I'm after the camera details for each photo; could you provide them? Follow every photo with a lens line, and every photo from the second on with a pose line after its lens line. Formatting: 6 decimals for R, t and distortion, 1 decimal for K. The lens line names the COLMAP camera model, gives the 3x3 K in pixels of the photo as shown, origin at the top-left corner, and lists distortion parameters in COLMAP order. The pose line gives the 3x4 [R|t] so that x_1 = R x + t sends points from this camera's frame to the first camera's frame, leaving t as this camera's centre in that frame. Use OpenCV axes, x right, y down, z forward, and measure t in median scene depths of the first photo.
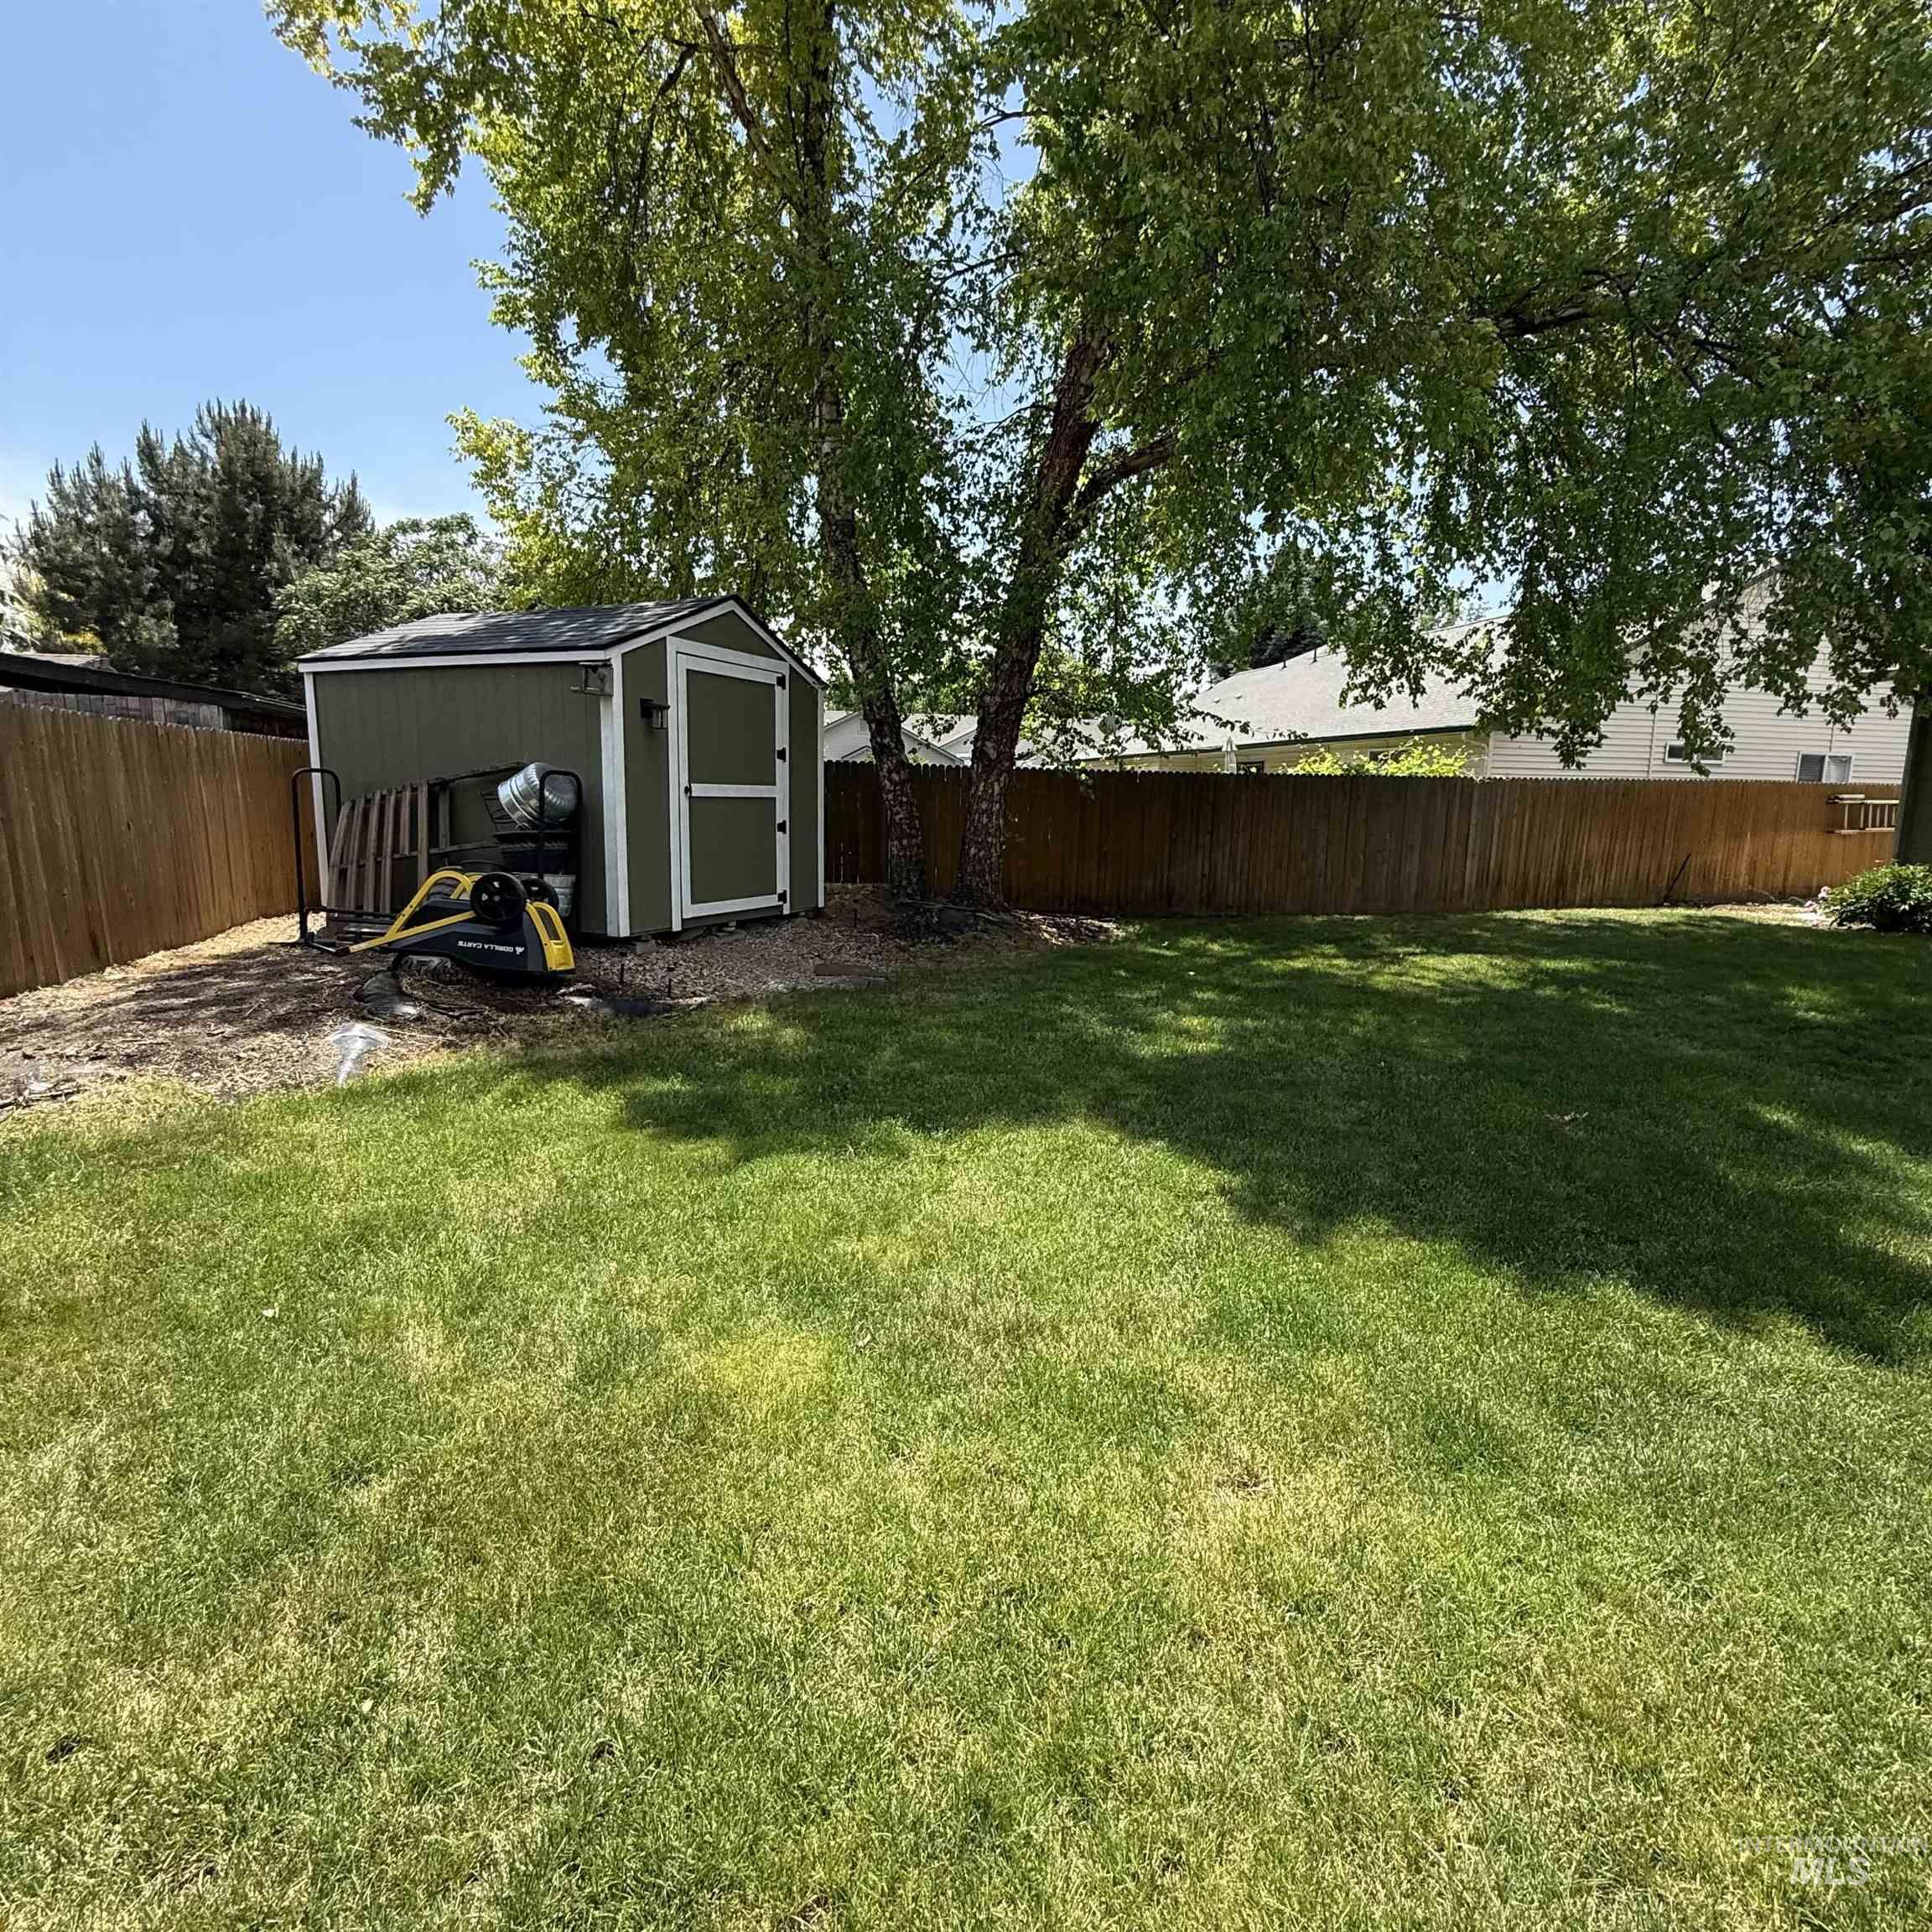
lens RADIAL K [[1190.7, 0, 1094.4], [0, 1190.7, 988.0], [0, 0, 1]] dist [0.000303, -0.001998]
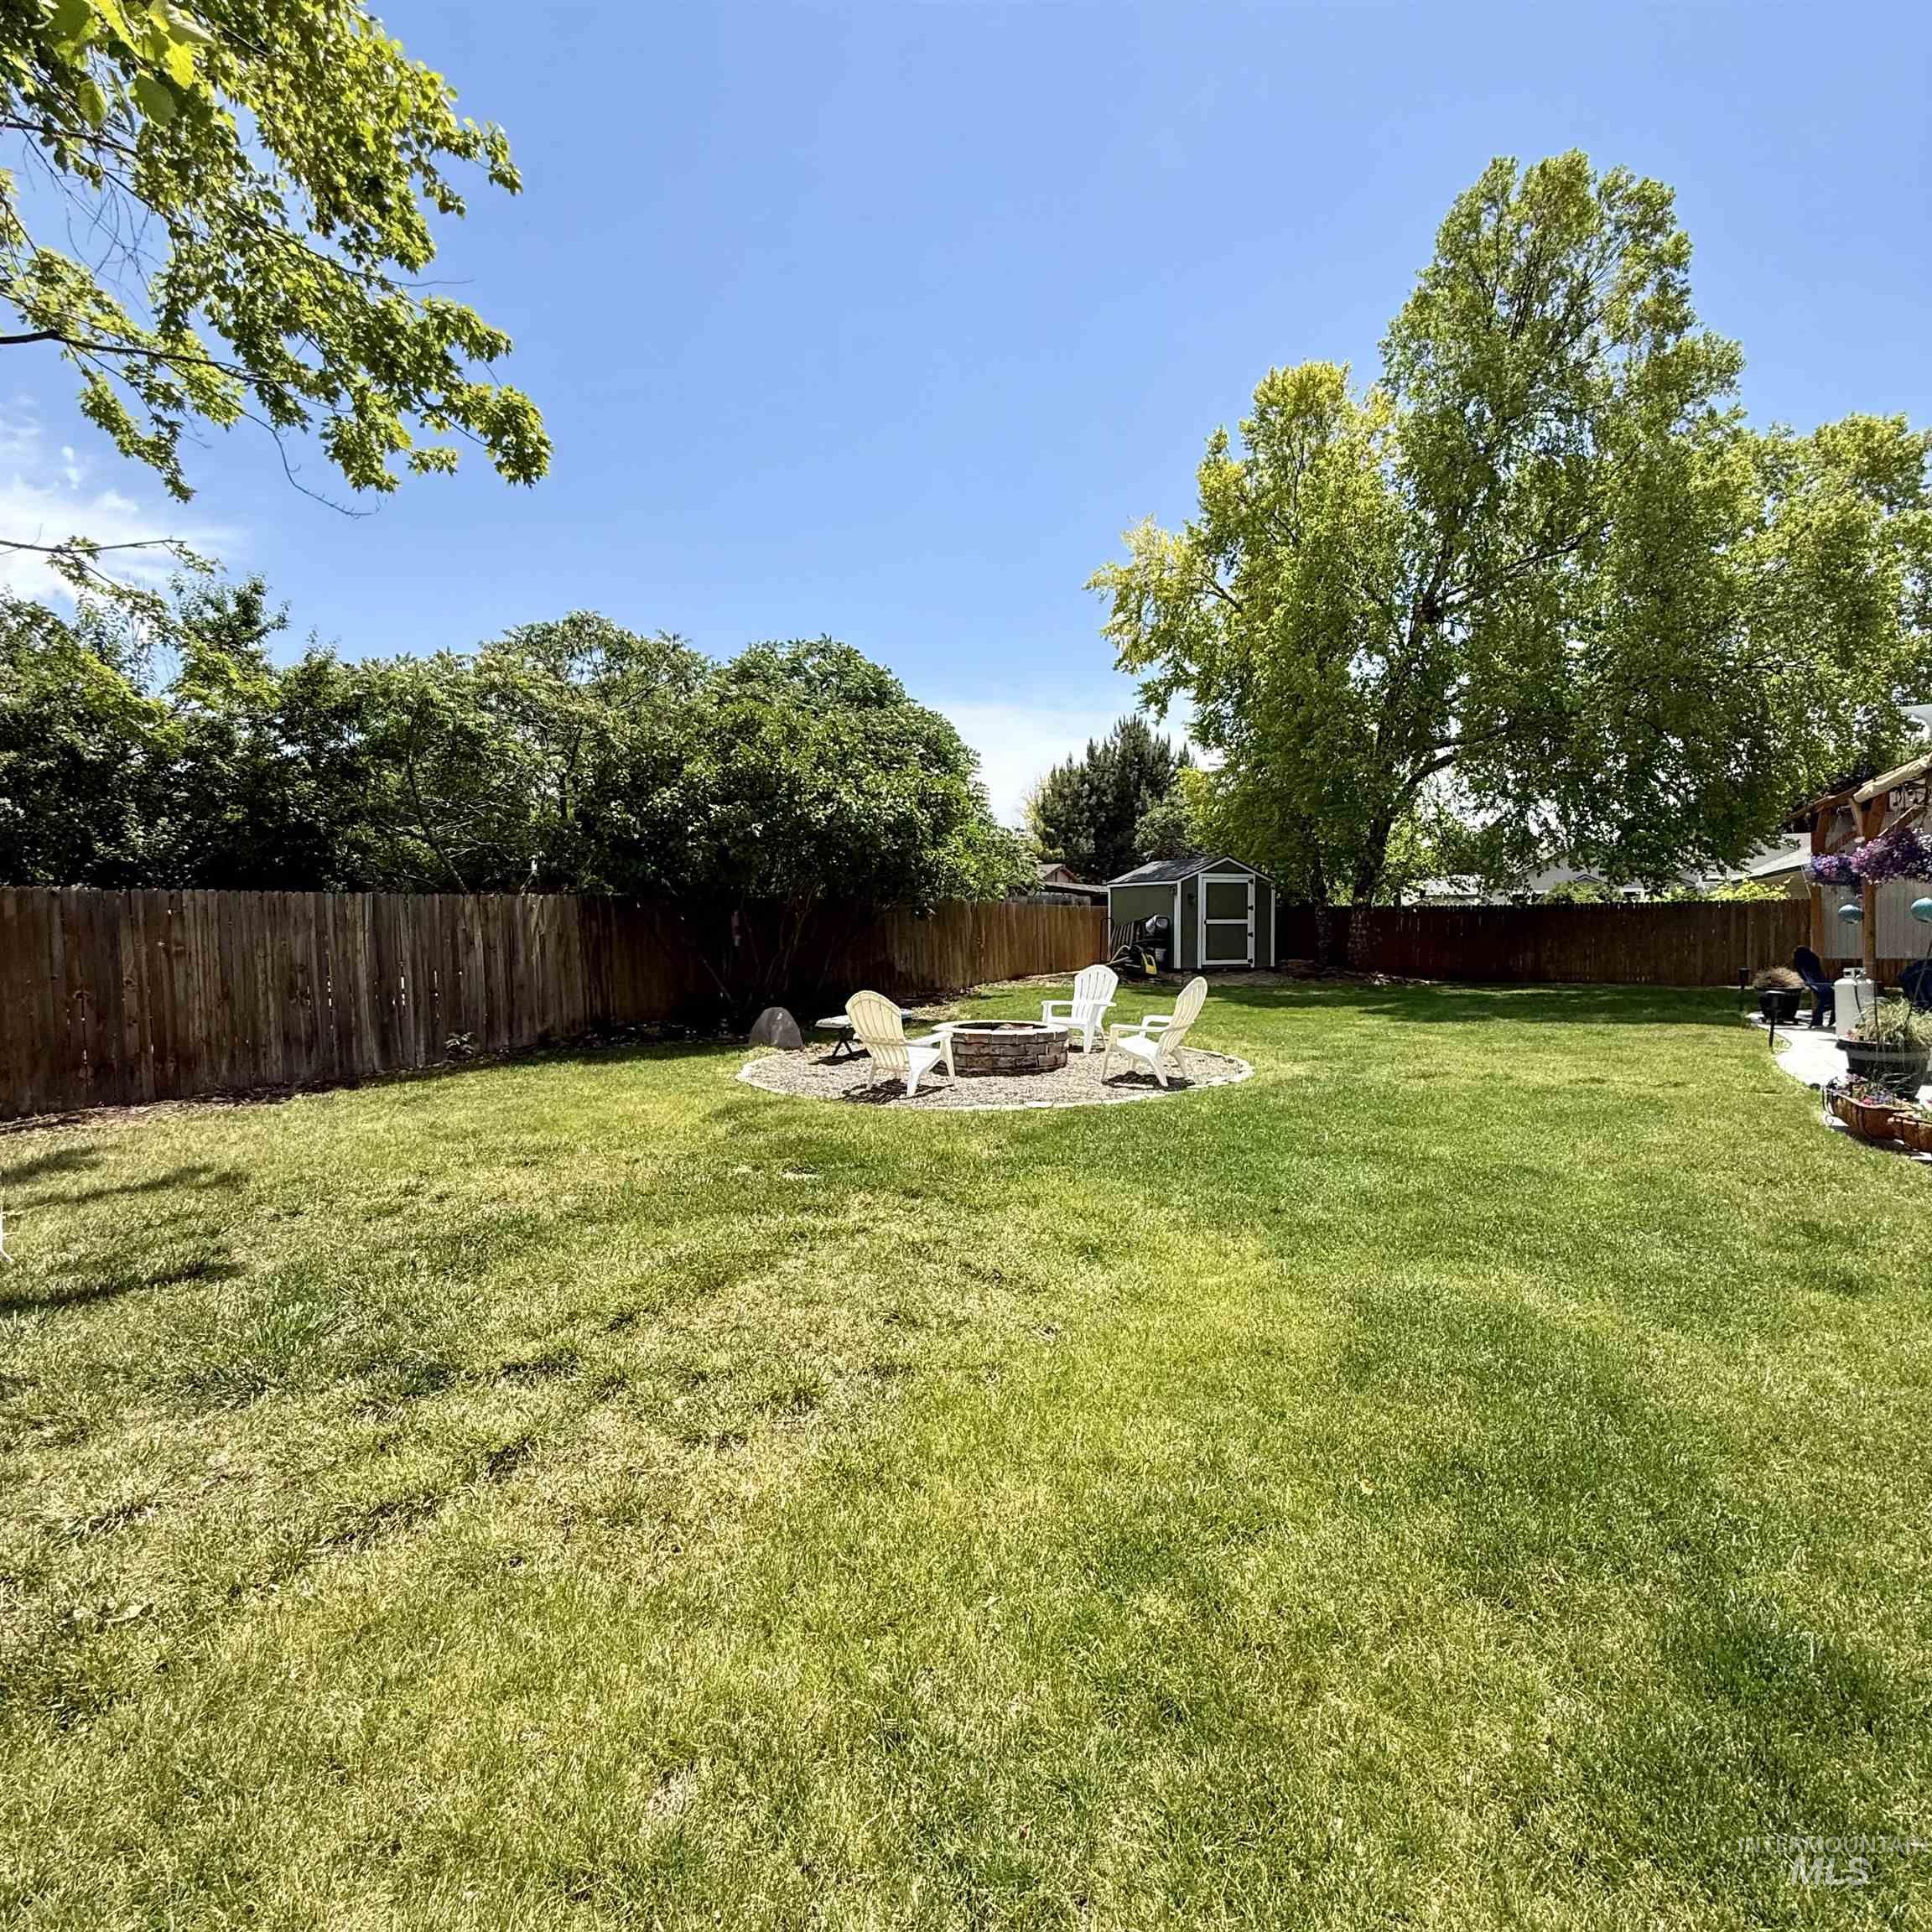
lens RADIAL K [[1190.7, 0, 958.8], [0, 1190.7, 973.0], [0, 0, 1]] dist [0.000303, -0.001998]
pose [[0.714040, 0.006226, -0.700077, 0.930469], [-0.087007, 0.992997, -0.079912, 0.180346], [0.694677, 0.117972, 0.709582, -1.094013]]
